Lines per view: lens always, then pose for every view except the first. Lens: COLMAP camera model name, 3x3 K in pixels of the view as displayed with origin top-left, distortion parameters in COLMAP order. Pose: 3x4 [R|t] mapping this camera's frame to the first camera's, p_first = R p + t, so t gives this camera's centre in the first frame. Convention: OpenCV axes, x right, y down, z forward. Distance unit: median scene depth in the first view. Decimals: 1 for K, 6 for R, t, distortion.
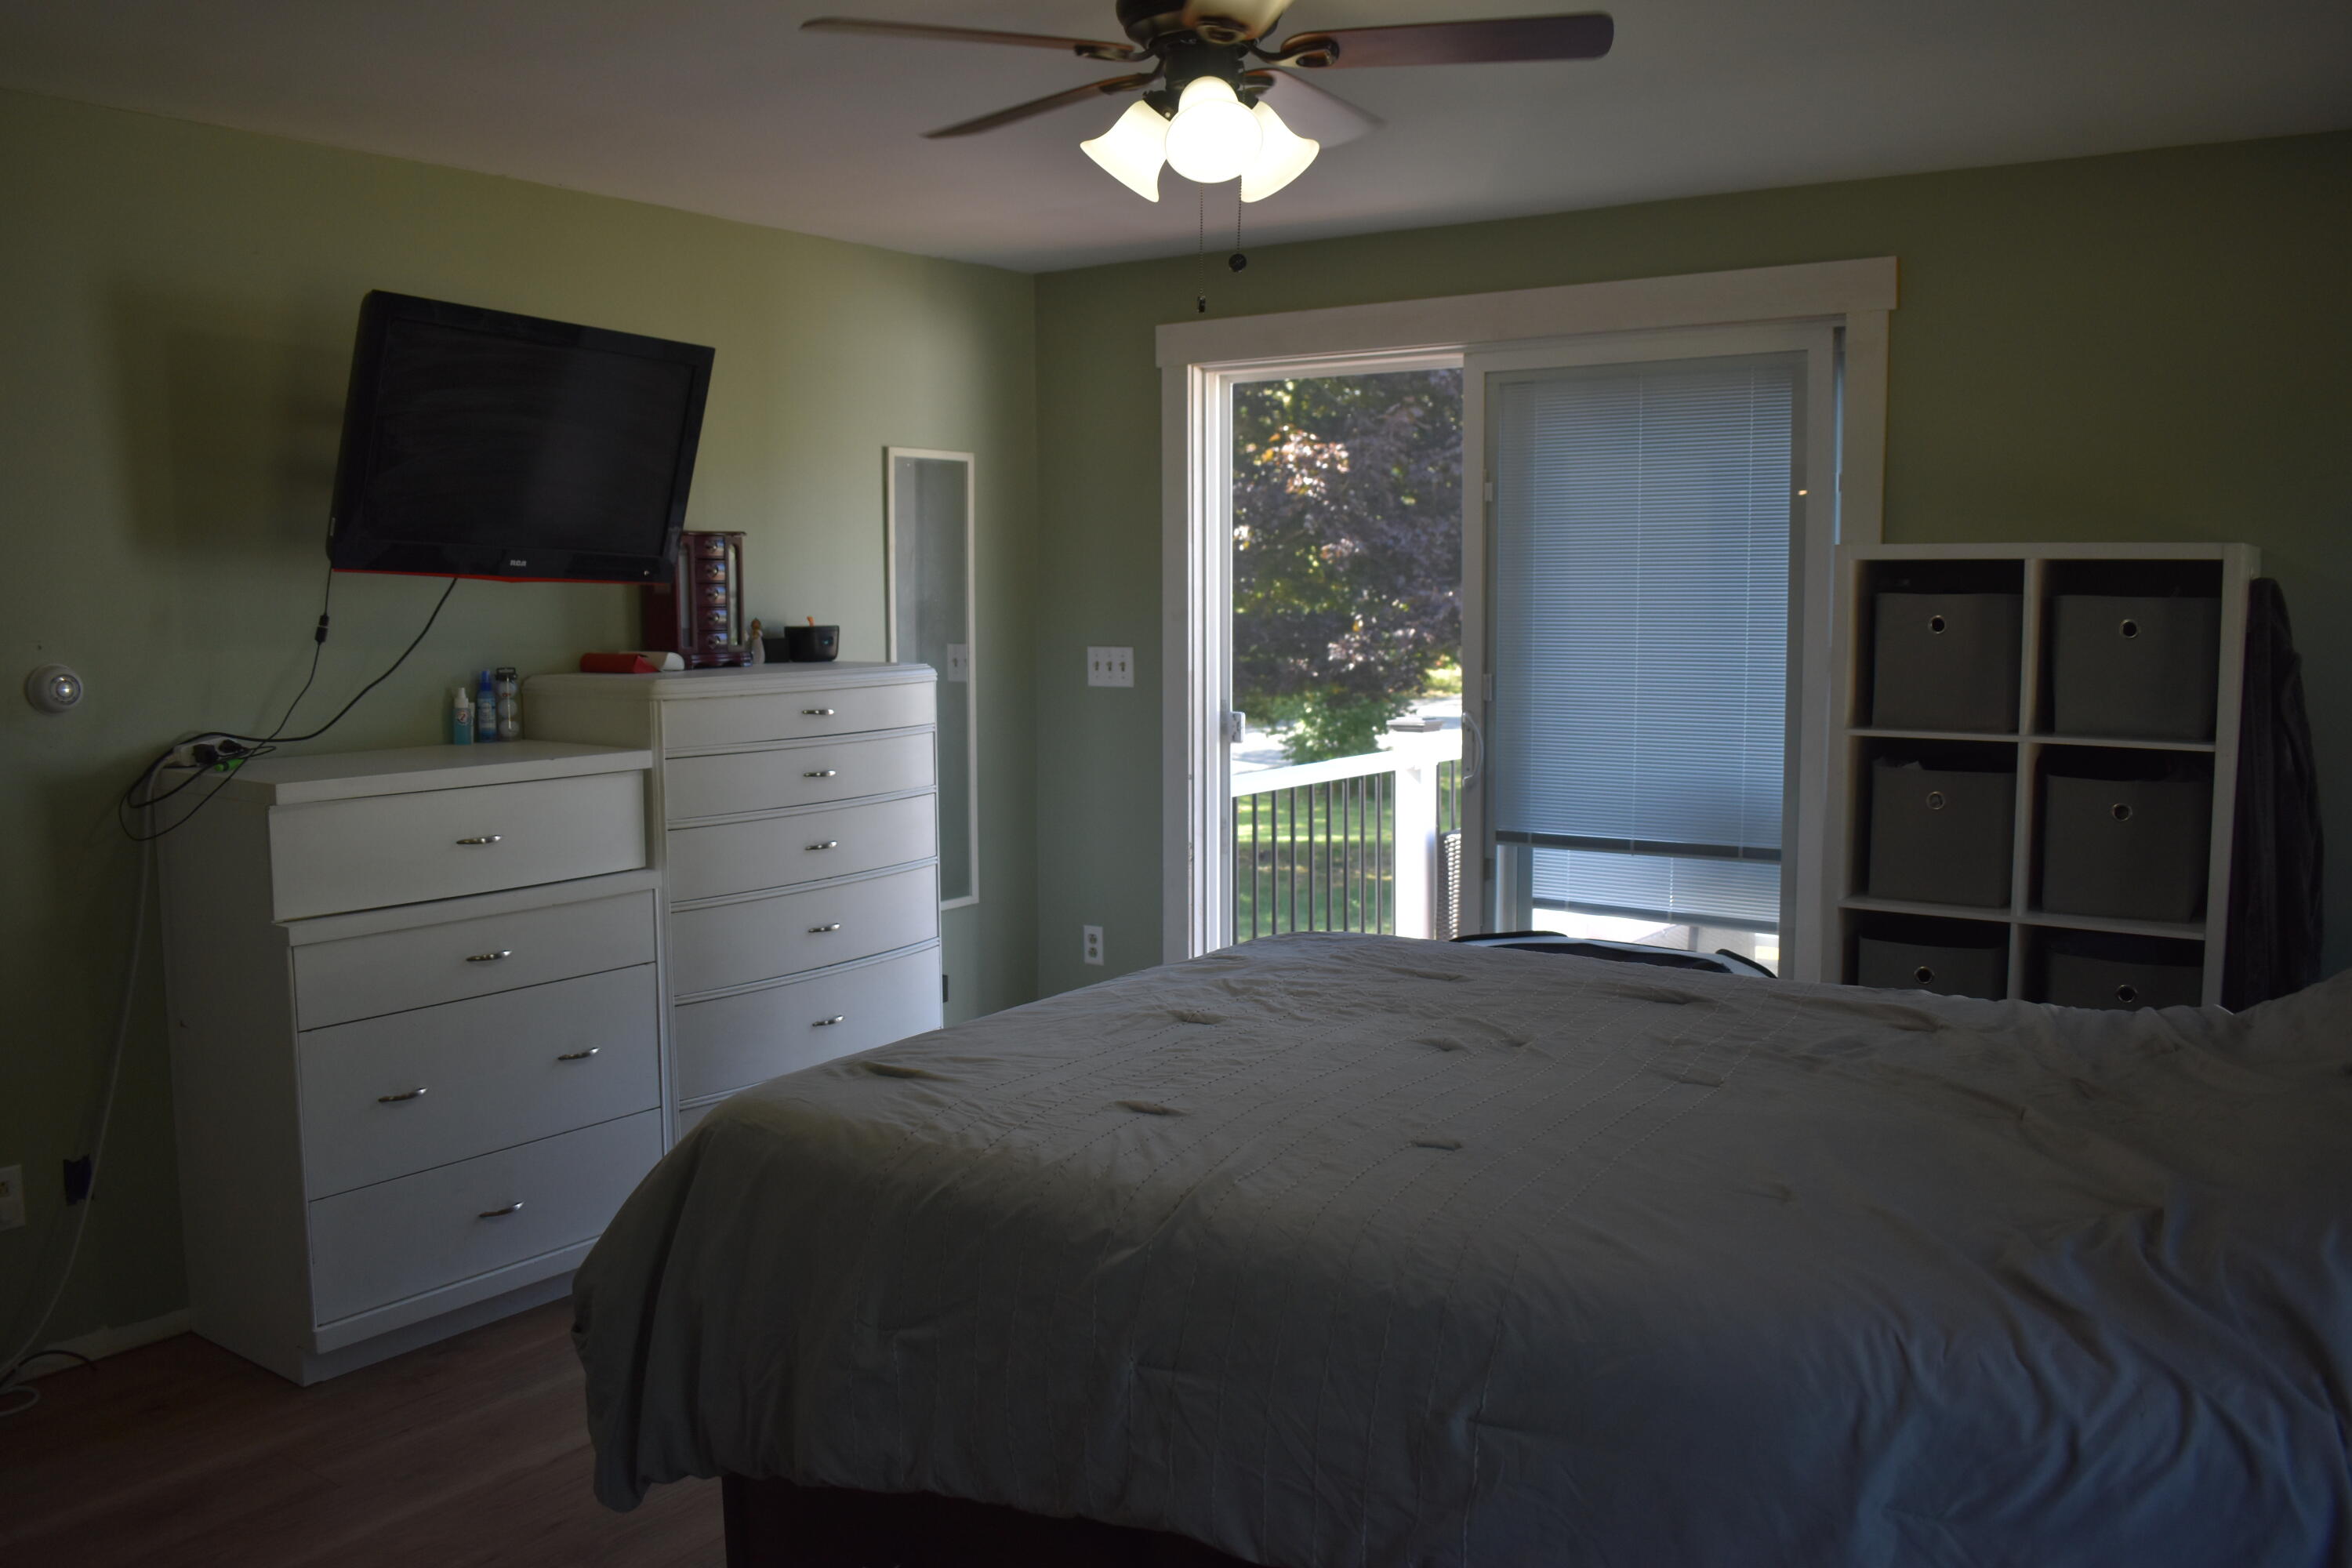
lens RADIAL K [[1881.9, 0, 1220.1], [0, 1881.9, 788.7], [0, 0, 1]] dist [-0.124584, 0.046982]
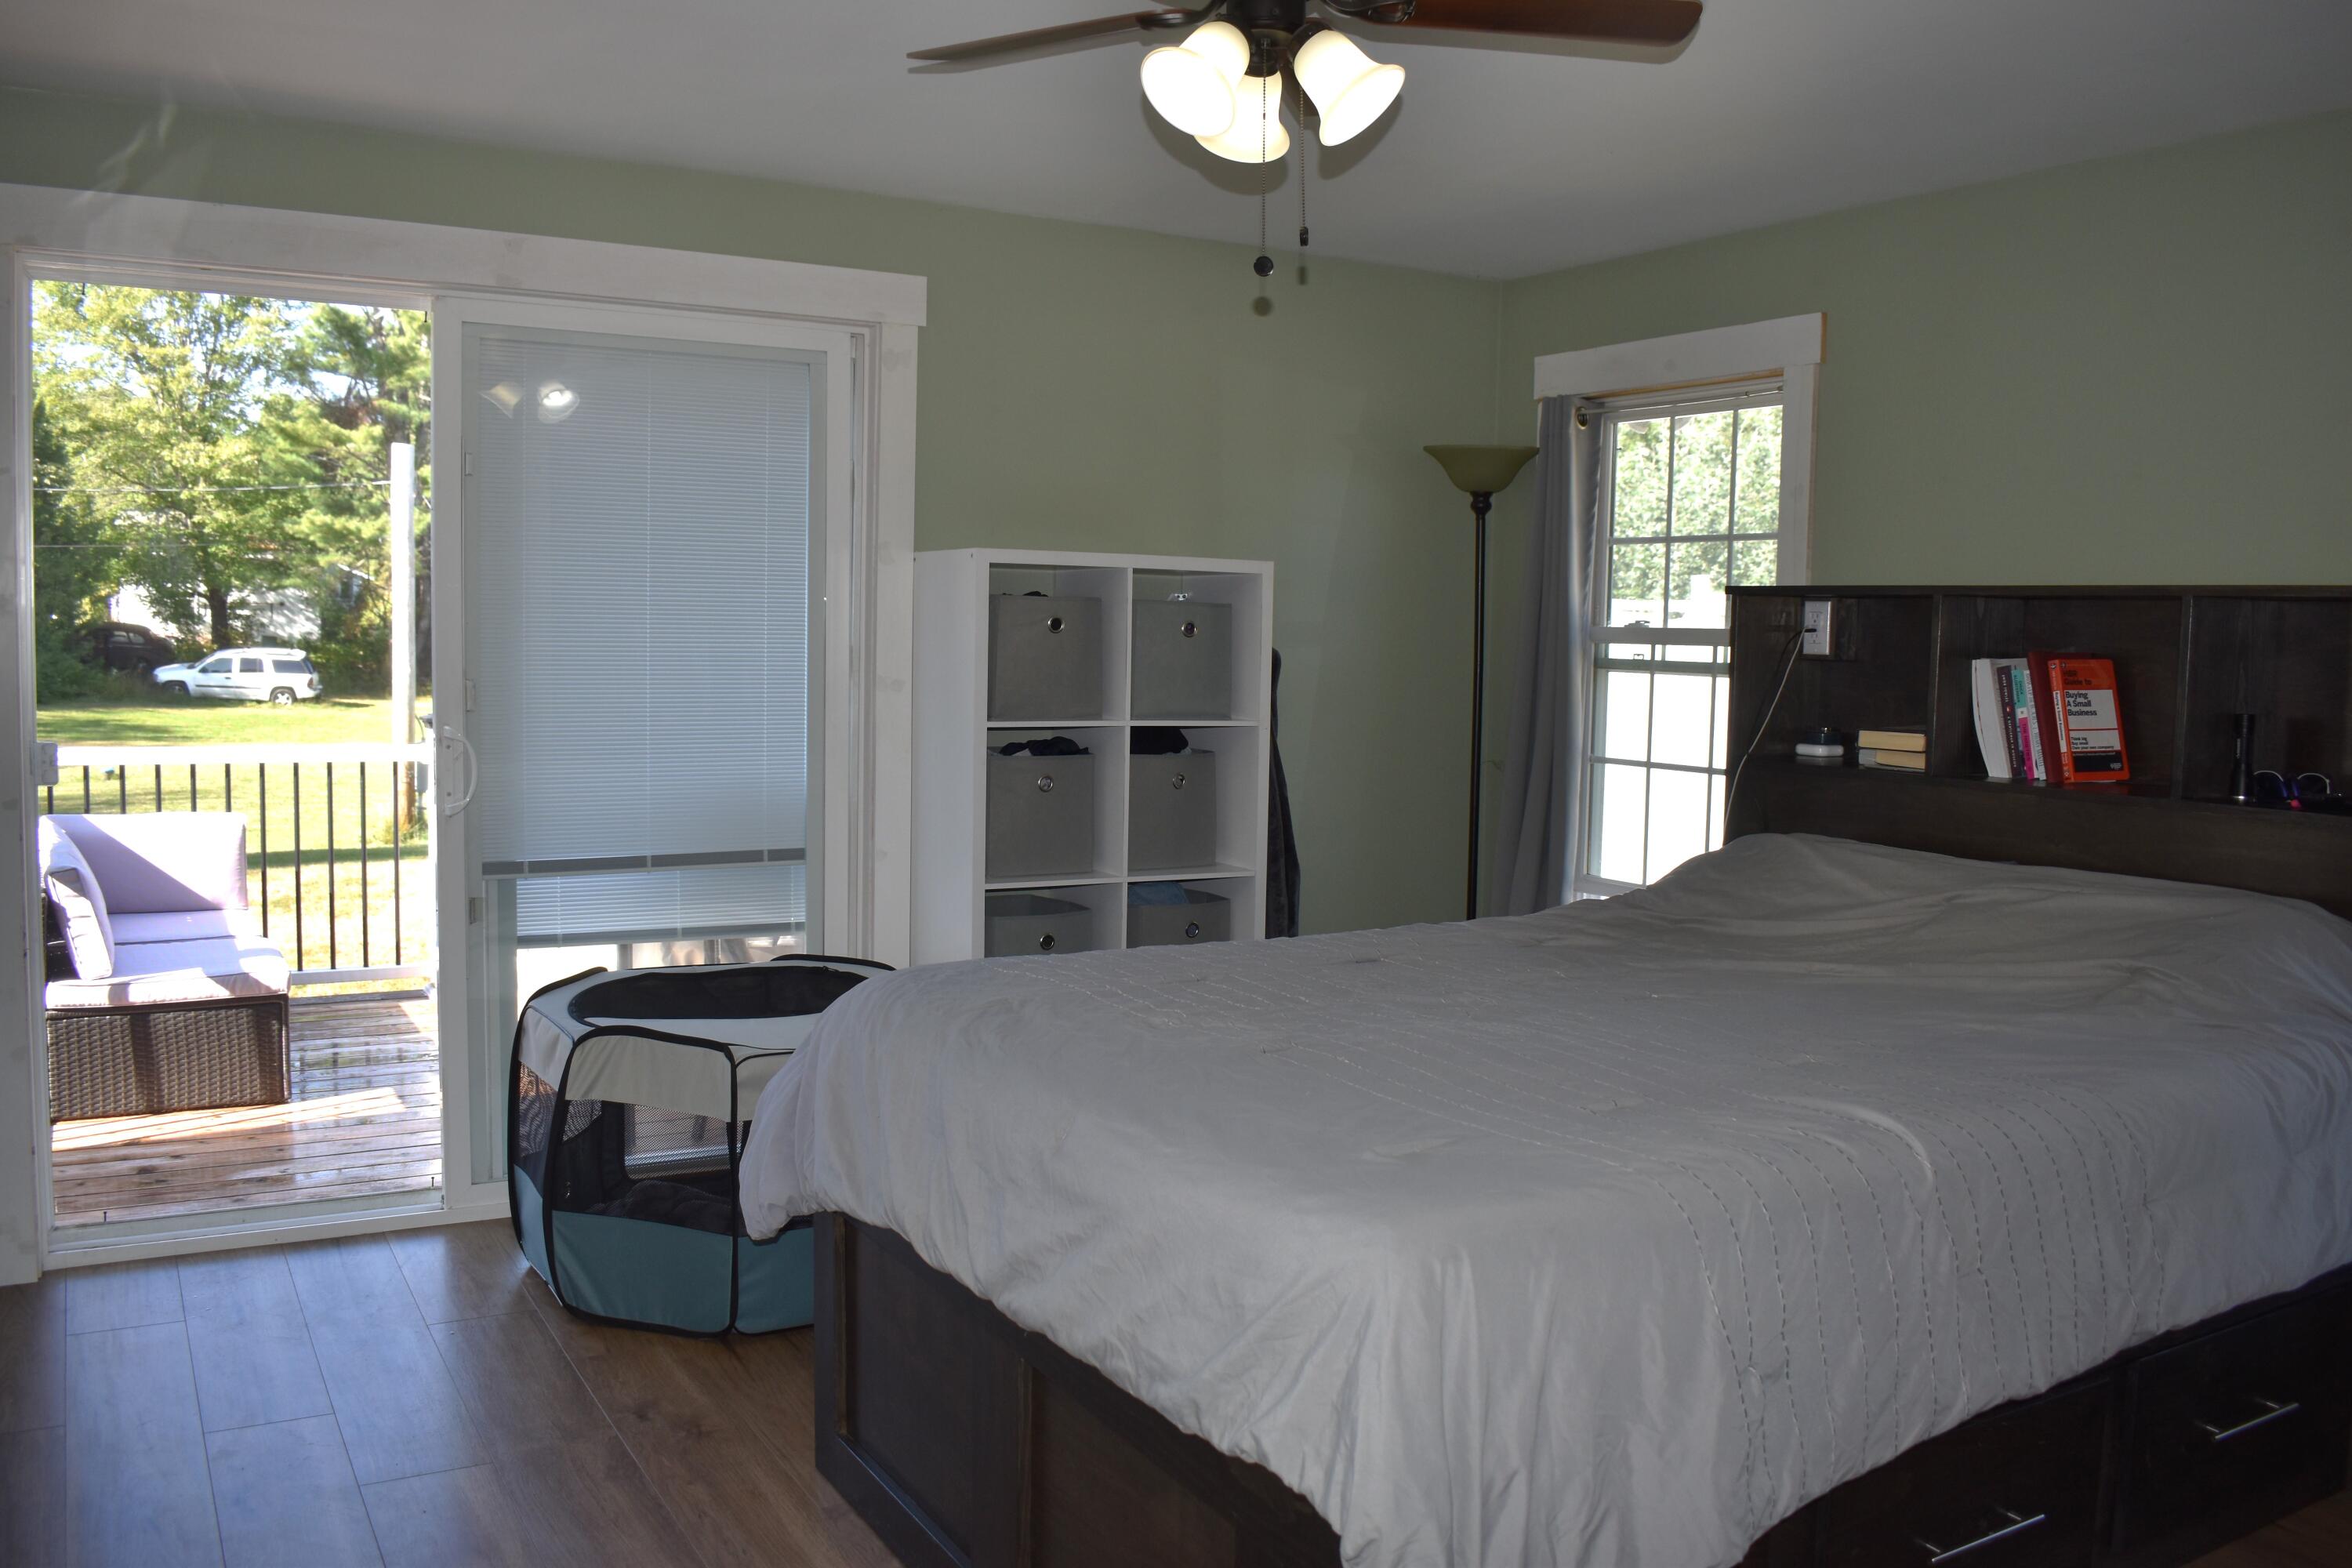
lens RADIAL K [[1881.9, 0, 1220.1], [0, 1881.9, 788.7], [0, 0, 1]] dist [-0.124584, 0.046982]
pose [[0.405661, -0.071030, 0.911260, -0.561650], [0.068208, 0.996549, 0.047314, -0.033522], [-0.911475, 0.042962, 0.409106, 0.412524]]
